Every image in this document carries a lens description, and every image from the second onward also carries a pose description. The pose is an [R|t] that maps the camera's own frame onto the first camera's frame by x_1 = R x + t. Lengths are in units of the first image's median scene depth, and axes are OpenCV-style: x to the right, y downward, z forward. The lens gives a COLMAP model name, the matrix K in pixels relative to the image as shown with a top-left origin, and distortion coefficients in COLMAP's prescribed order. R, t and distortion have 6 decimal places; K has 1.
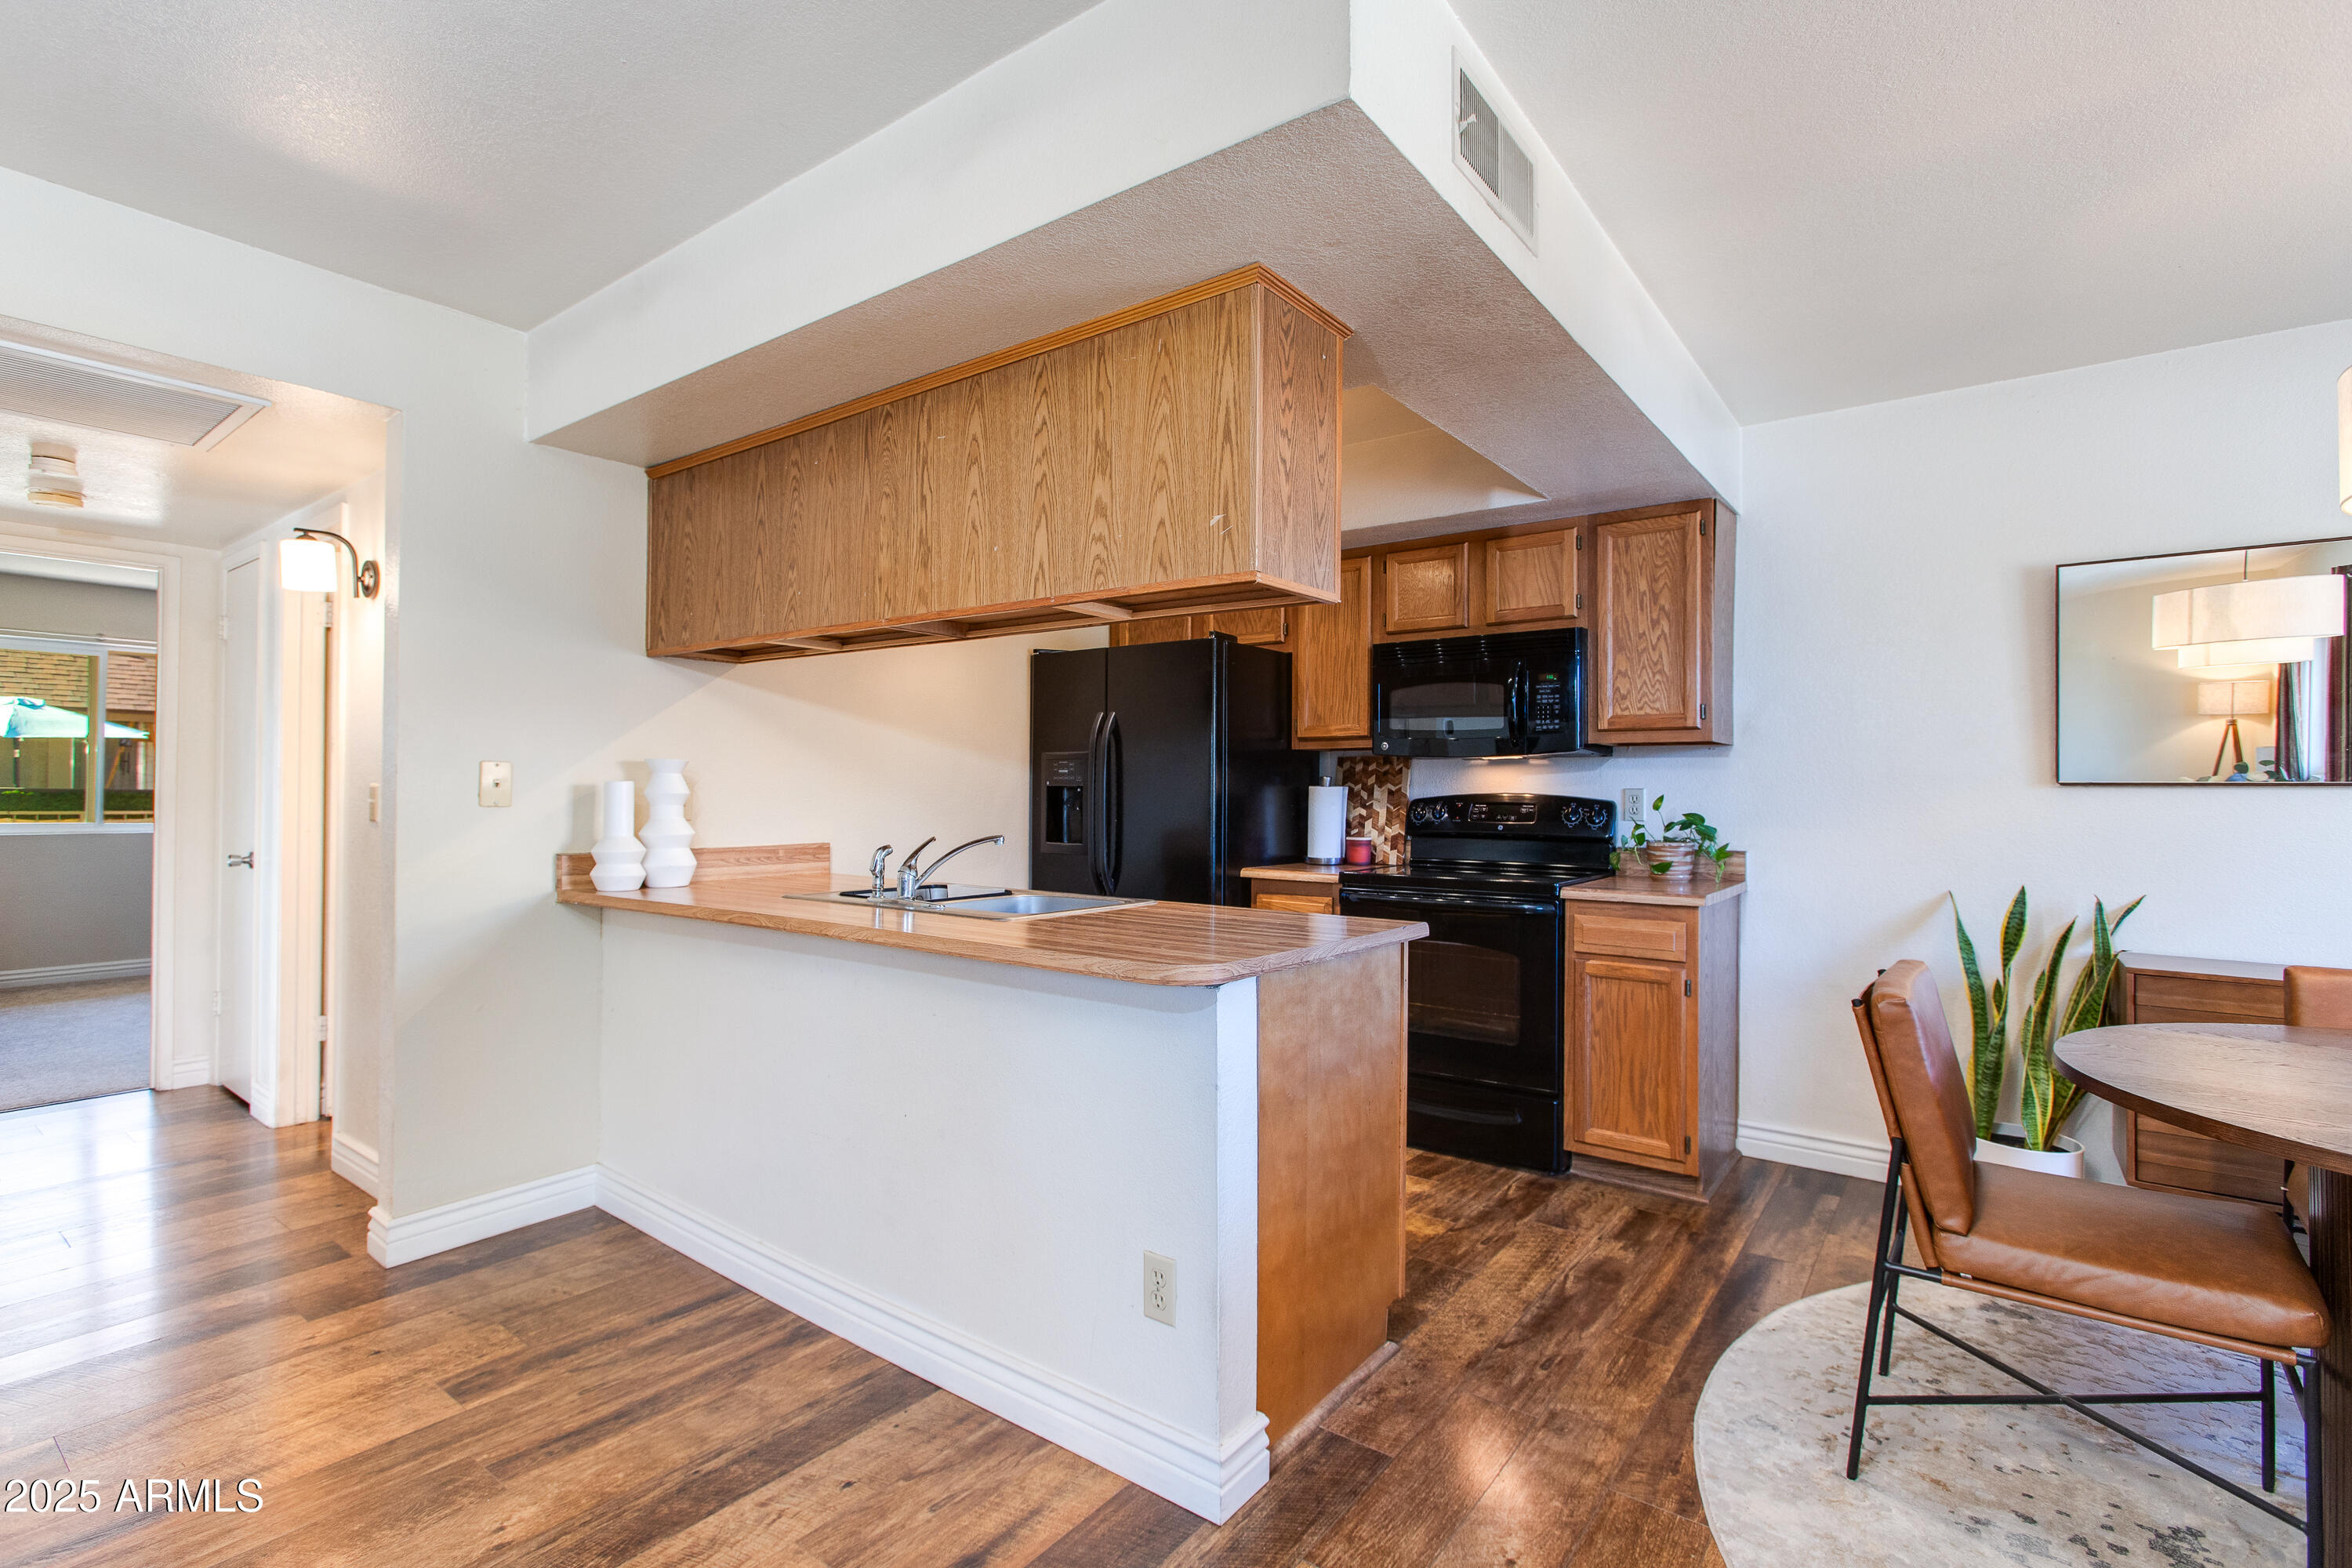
lens RADIAL K [[1111.8, 0, 1174.5], [0, 1111.8, 776.8], [0, 0, 1]] dist [0.000181, 0.000006]
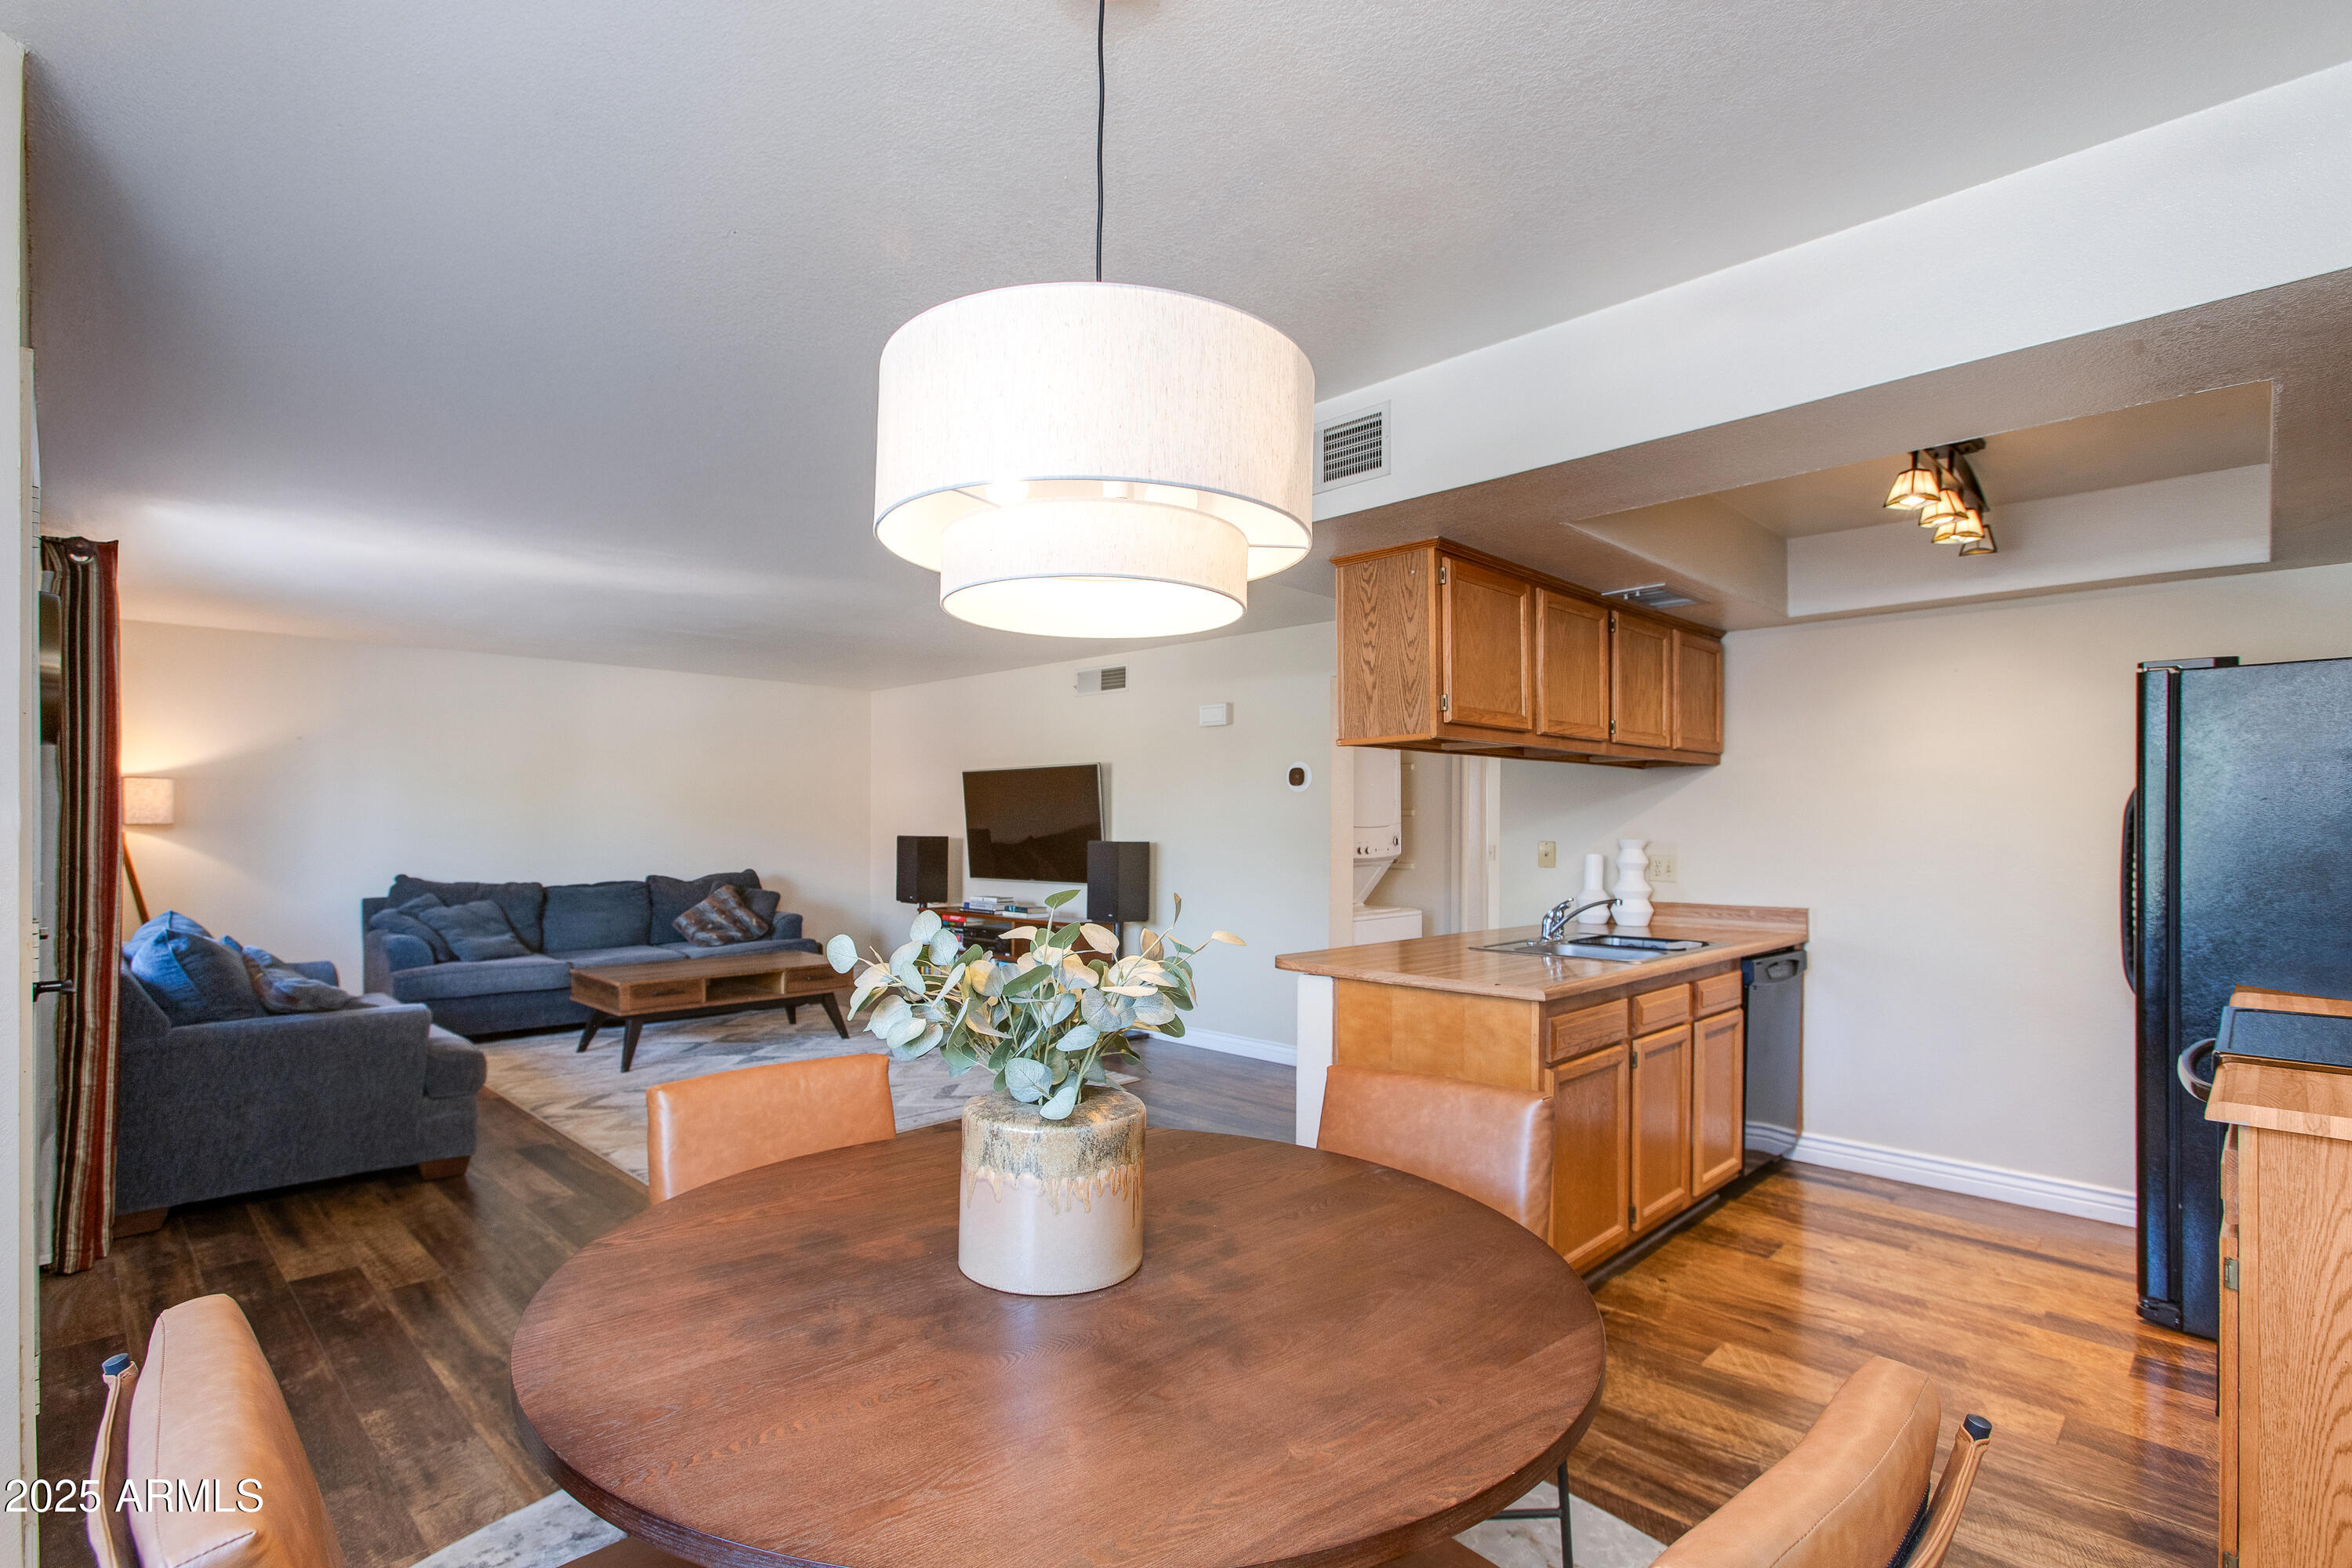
lens RADIAL K [[1100.1, 0, 1152.0], [0, 1100.1, 827.5], [0, 0, 1]] dist [-0.001757, -0.000182]
pose [[-0.132482, -0.006464, -0.991164, 1.675851], [0.007723, 0.999942, -0.007553, -0.039503], [0.991155, -0.008656, -0.132424, 0.893771]]
